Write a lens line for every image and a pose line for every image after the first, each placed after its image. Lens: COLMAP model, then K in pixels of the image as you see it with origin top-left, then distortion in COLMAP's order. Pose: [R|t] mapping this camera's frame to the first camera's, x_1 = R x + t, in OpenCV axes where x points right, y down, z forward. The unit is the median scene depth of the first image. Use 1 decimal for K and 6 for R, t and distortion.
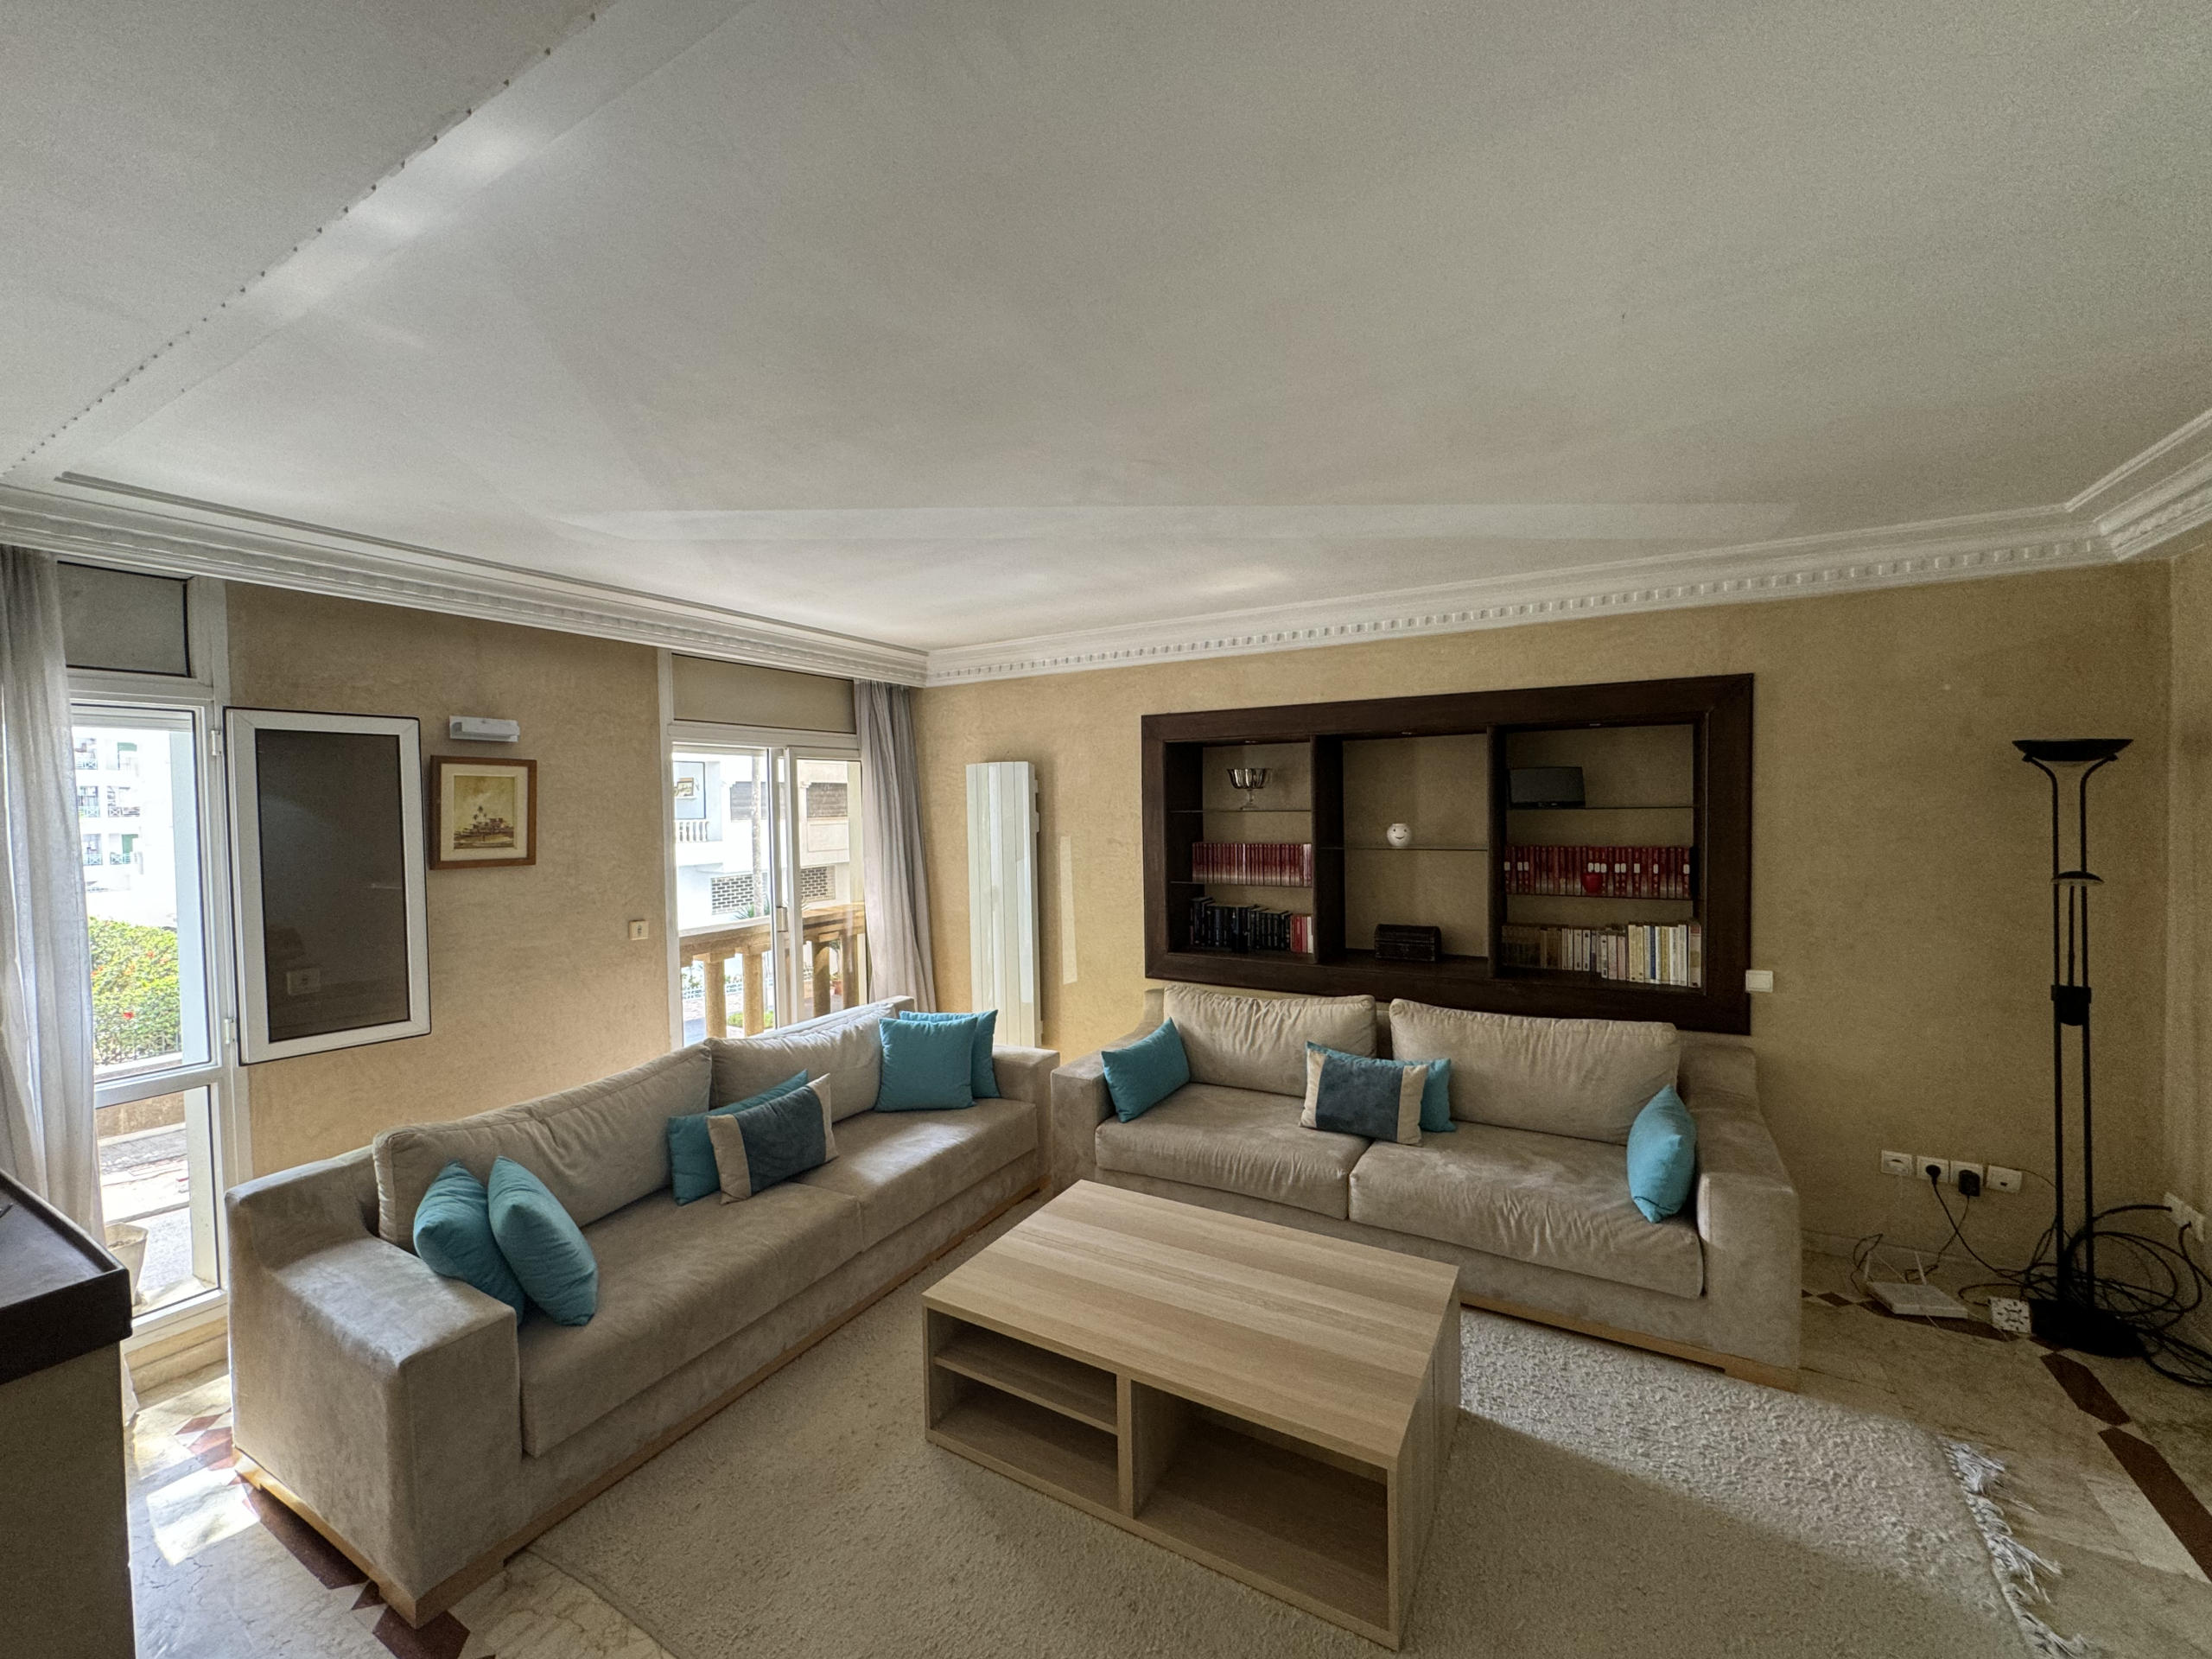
lens RADIAL K [[882.9, 0, 1106.0], [0, 882.9, 829.5], [0, 0, 1]] dist [-0.000216, -0.000068]
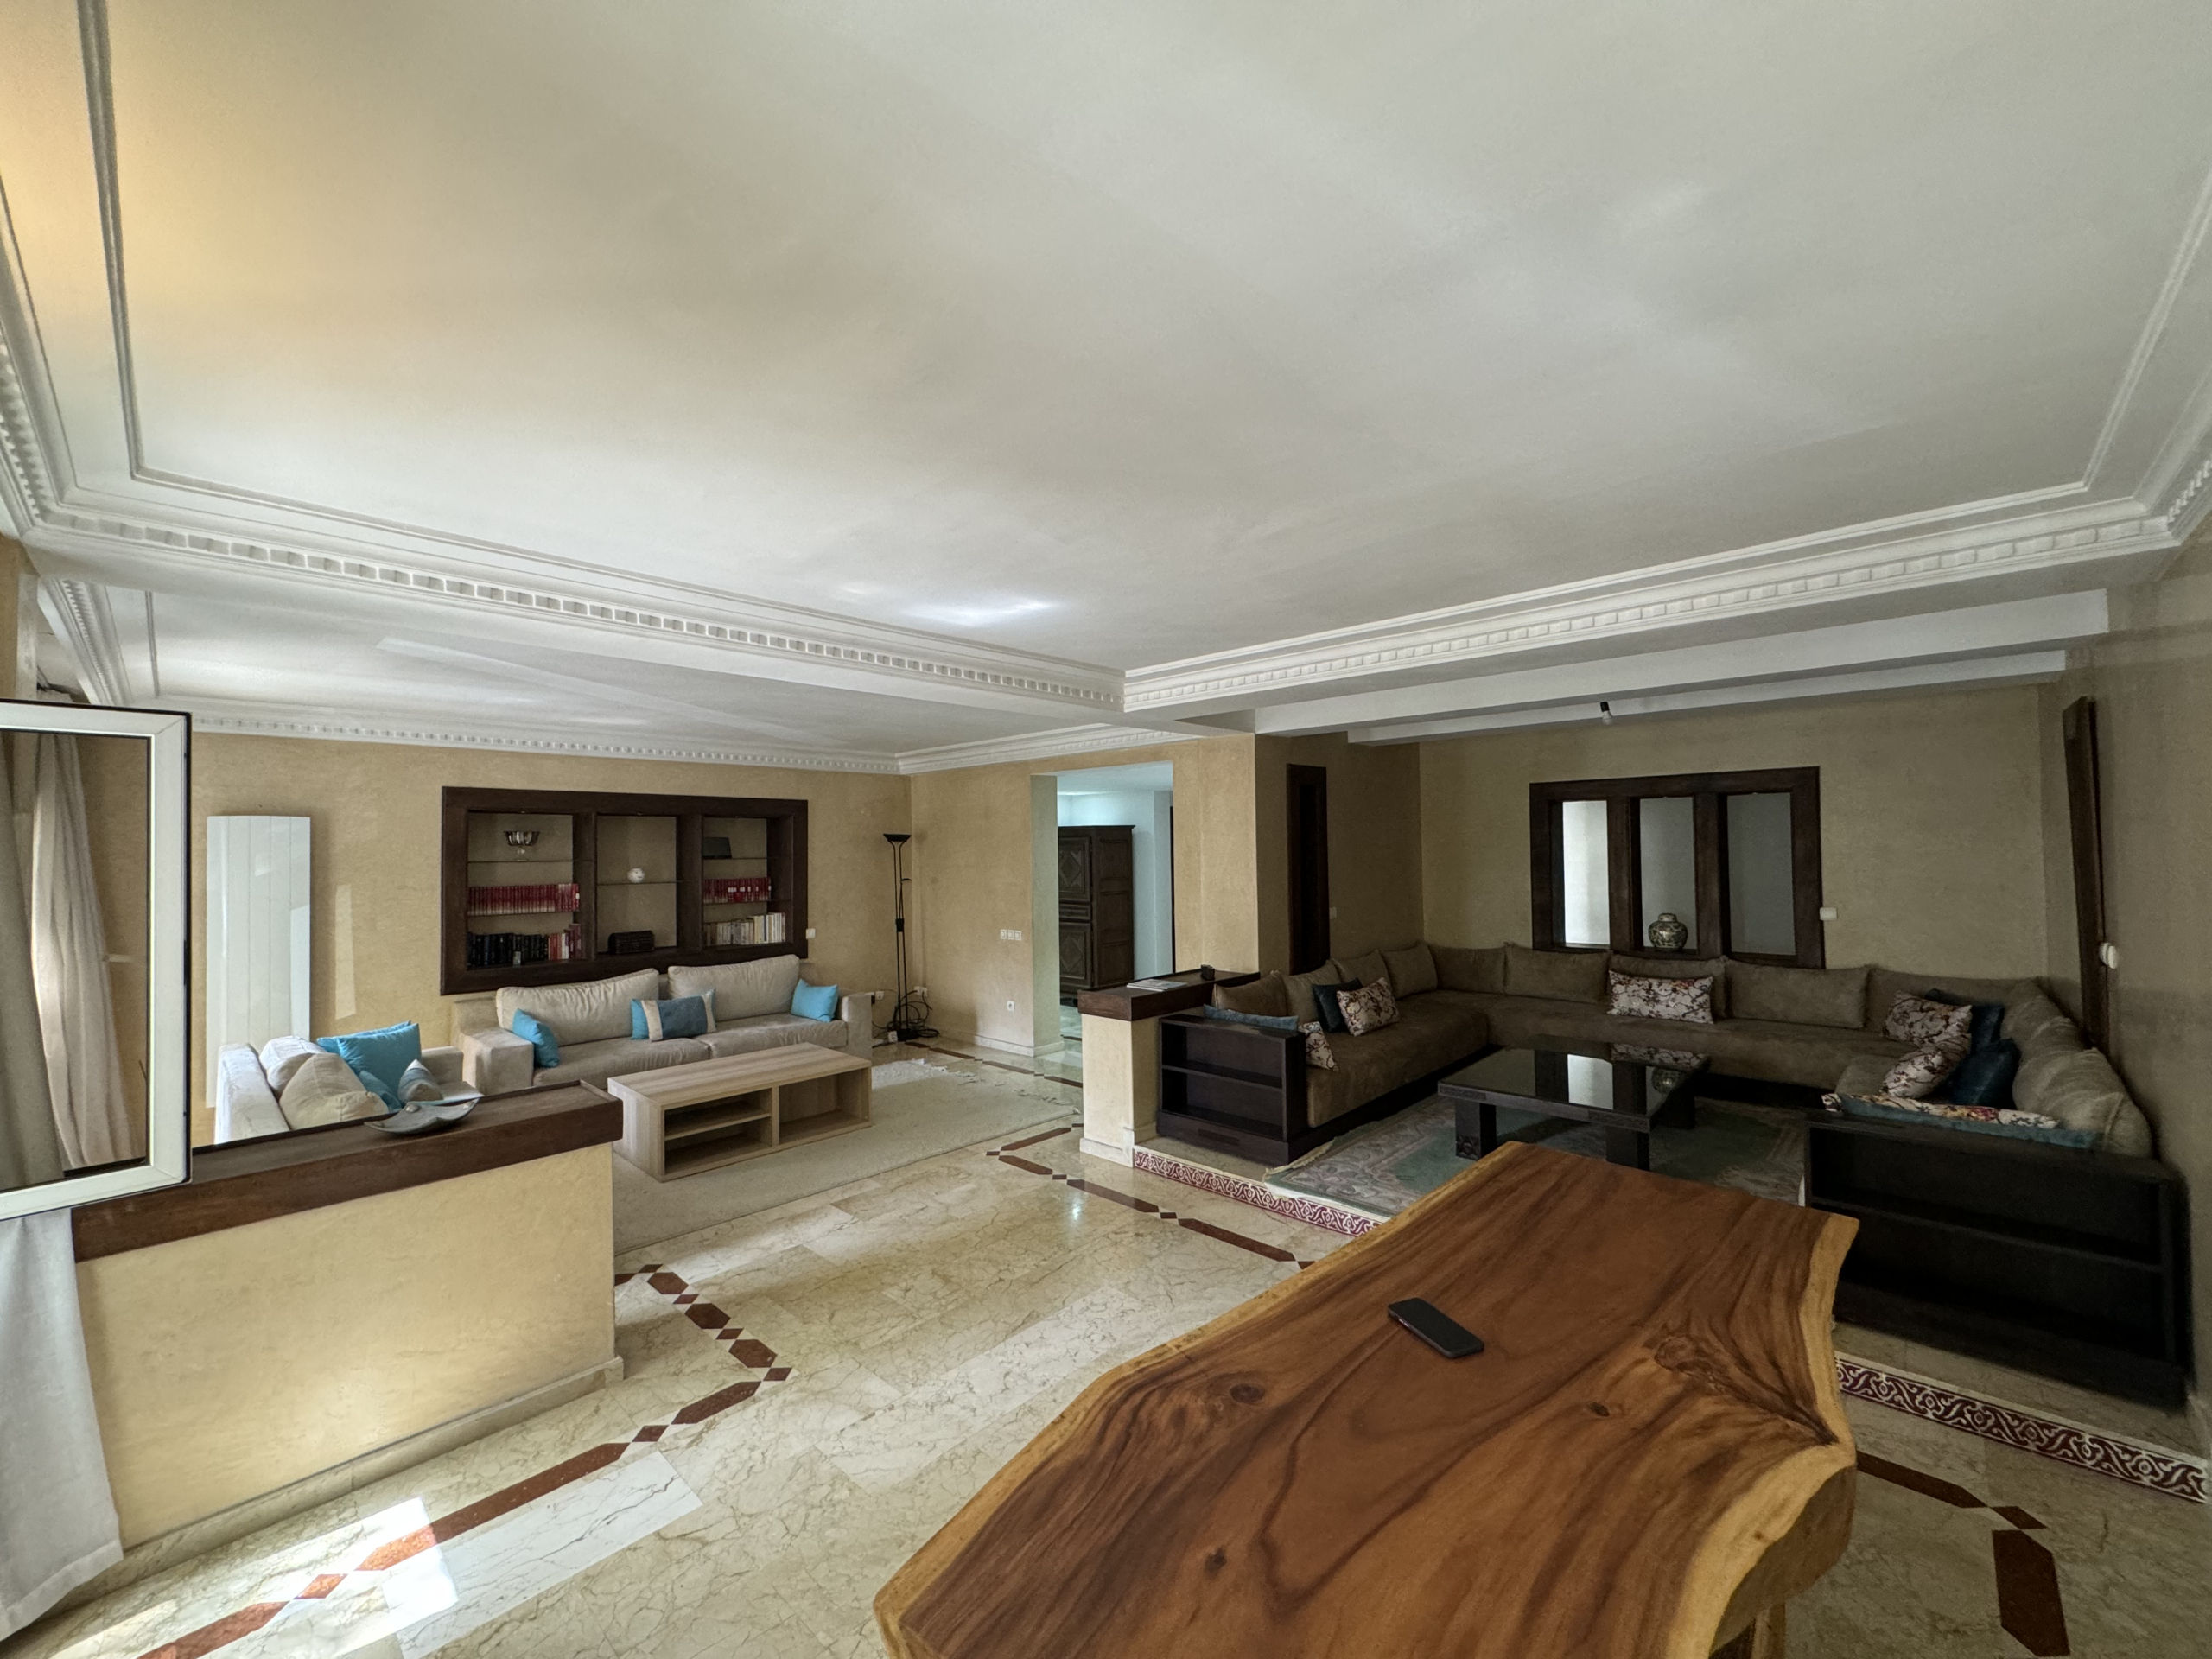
lens RADIAL K [[882.9, 0, 1106.0], [0, 882.9, 829.5], [0, 0, 1]] dist [-0.000216, -0.000068]
pose [[0.234185, 0.036097, 0.971522, -1.119740], [0.038005, 0.998207, -0.046250, 0.031472], [-0.971449, 0.047754, 0.232393, -0.248790]]
